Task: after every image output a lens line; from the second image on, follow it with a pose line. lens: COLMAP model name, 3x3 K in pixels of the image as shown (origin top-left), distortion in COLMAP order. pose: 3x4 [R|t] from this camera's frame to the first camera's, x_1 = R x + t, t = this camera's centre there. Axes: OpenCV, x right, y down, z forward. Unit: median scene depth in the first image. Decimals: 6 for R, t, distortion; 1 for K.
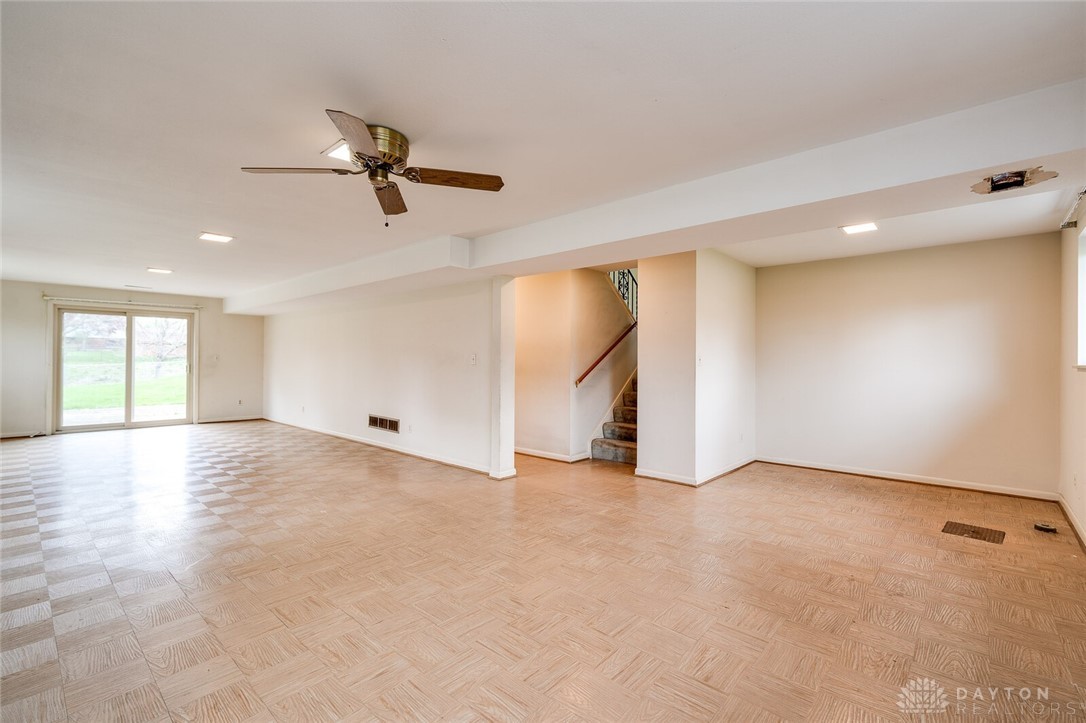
lens RADIAL K [[474.2, 0, 548.6], [0, 474.2, 358.3], [0, 0, 1]] dist [0.001332, 0.000085]
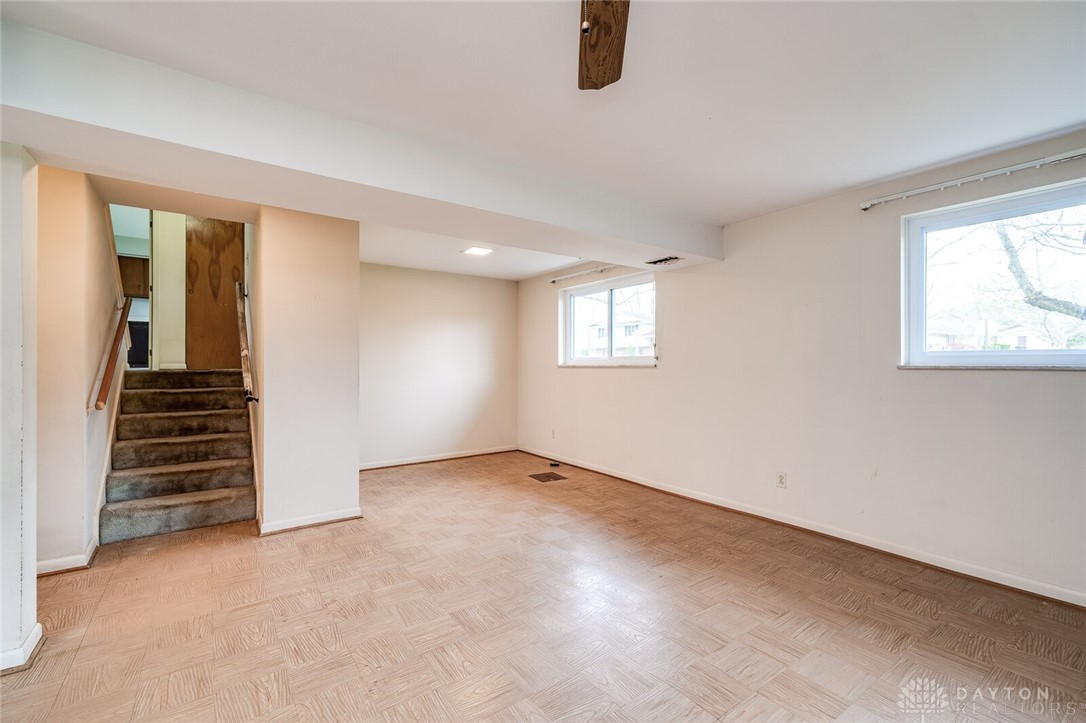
lens RADIAL K [[474.2, 0, 520.6], [0, 474.2, 362.9], [0, 0, 1]] dist [0.001332, 0.000085]
pose [[0.229856, -0.005723, 0.973208, -0.499531], [-0.004483, 0.999966, 0.006939, -0.002823], [-0.973214, -0.005958, 0.229823, 0.642665]]
